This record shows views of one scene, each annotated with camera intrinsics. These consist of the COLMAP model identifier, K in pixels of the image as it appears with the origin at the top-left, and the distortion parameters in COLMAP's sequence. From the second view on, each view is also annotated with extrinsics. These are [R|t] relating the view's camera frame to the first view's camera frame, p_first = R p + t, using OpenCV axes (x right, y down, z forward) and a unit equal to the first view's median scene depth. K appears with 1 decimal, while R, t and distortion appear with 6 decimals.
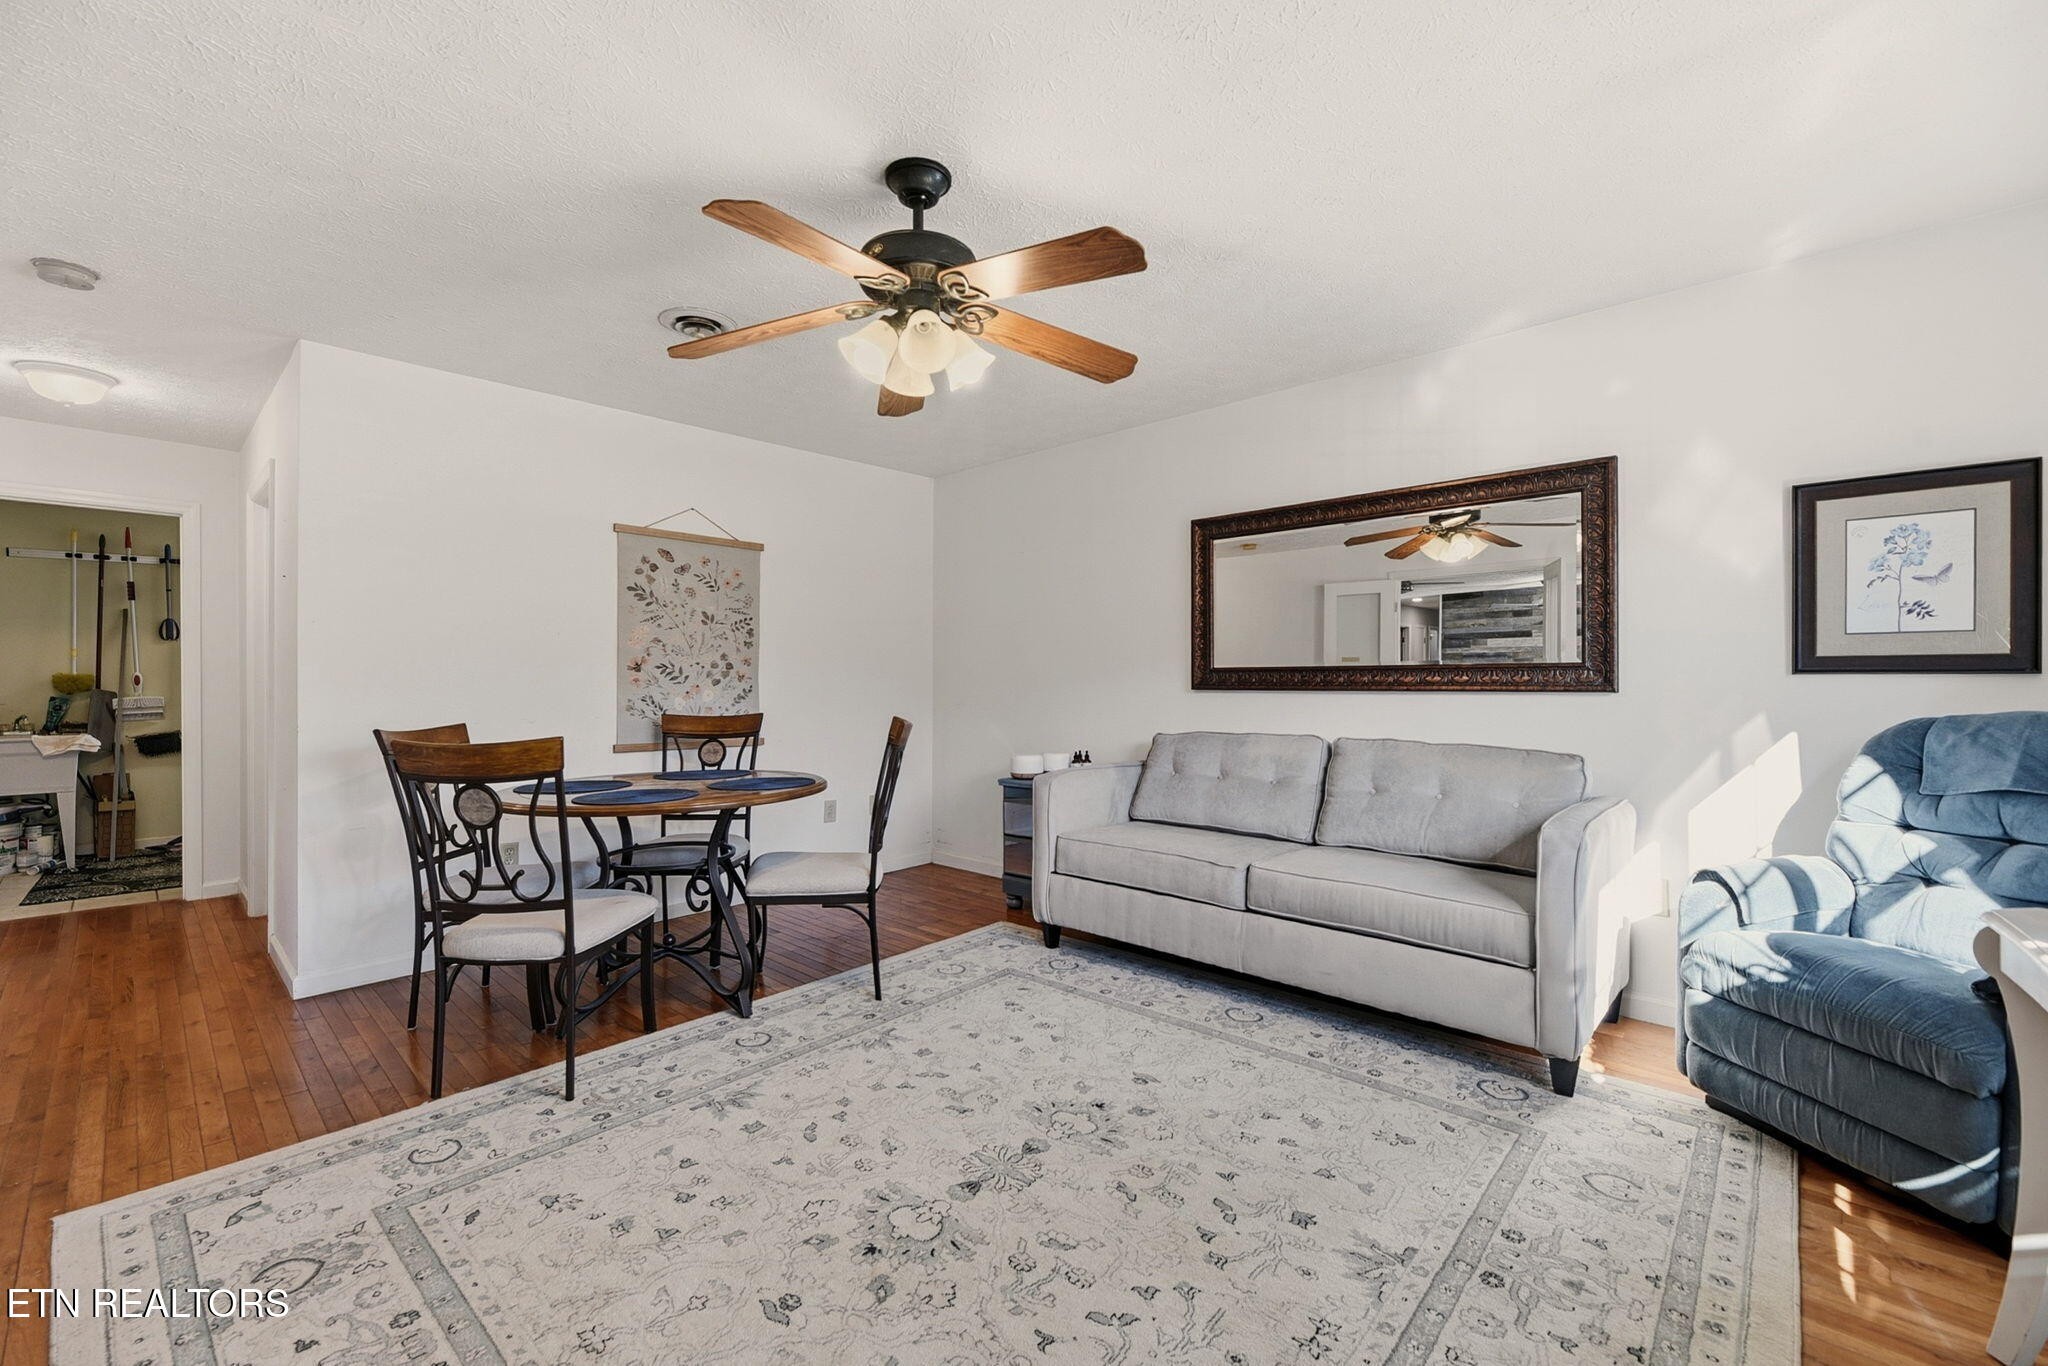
lens RADIAL K [[832.9, 0, 1024.1], [0, 832.9, 698.8], [0, 0, 1]] dist [-0.000367, -0.000050]
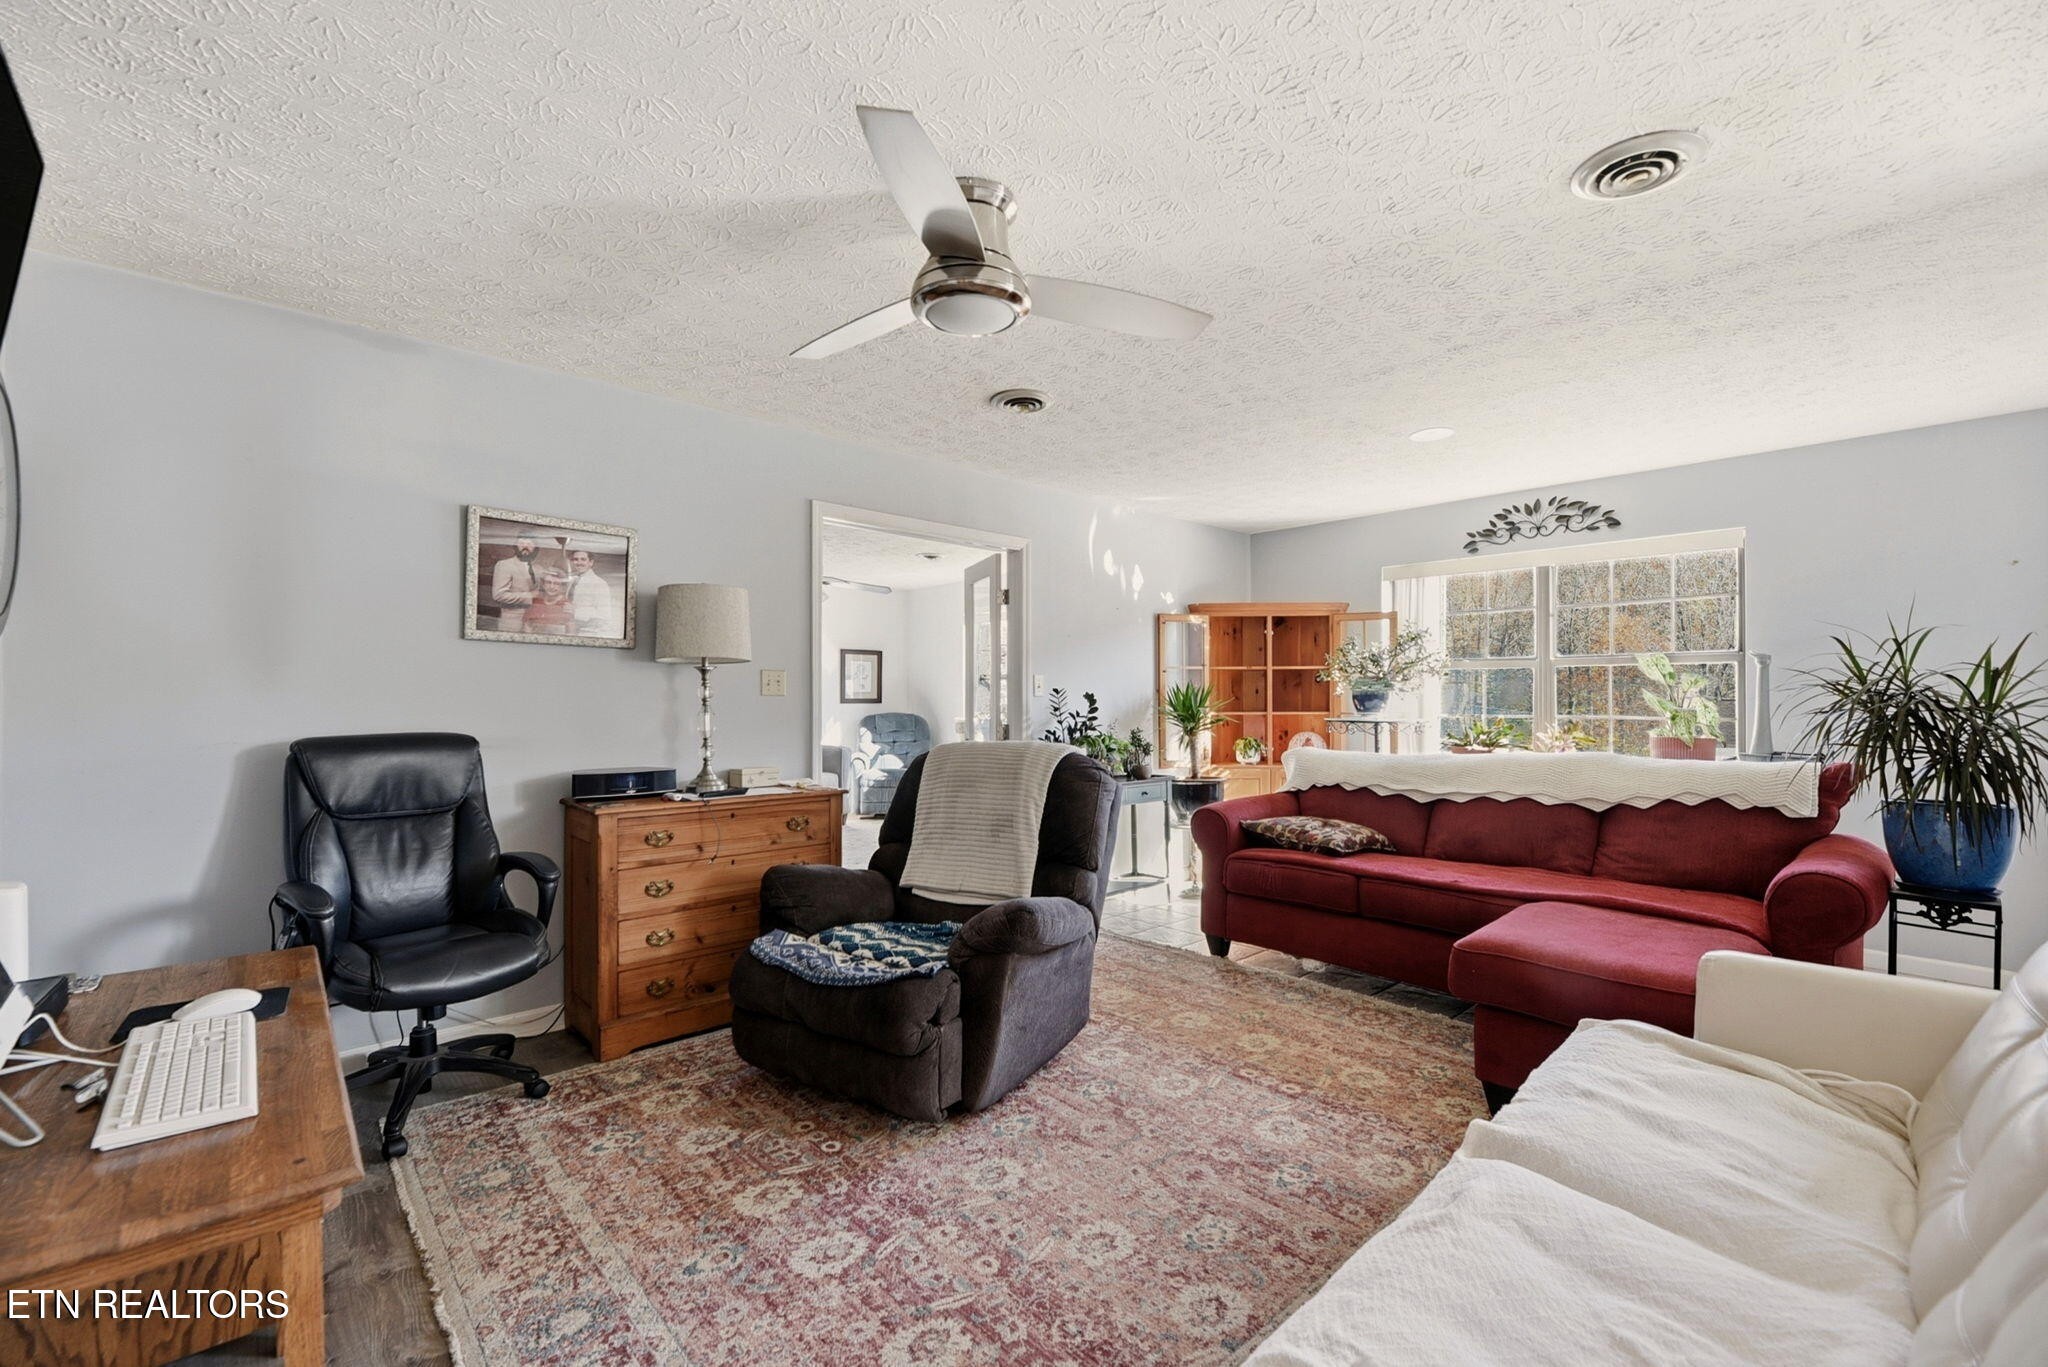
lens RADIAL K [[832.9, 0, 1024.1], [0, 832.9, 699.3], [0, 0, 1]] dist [-0.000367, -0.000050]
pose [[0.067410, 0.003616, 0.997719, -2.731270], [0.017858, 0.999829, -0.004830, -0.016879], [-0.997566, 0.018143, 0.067334, 0.031946]]
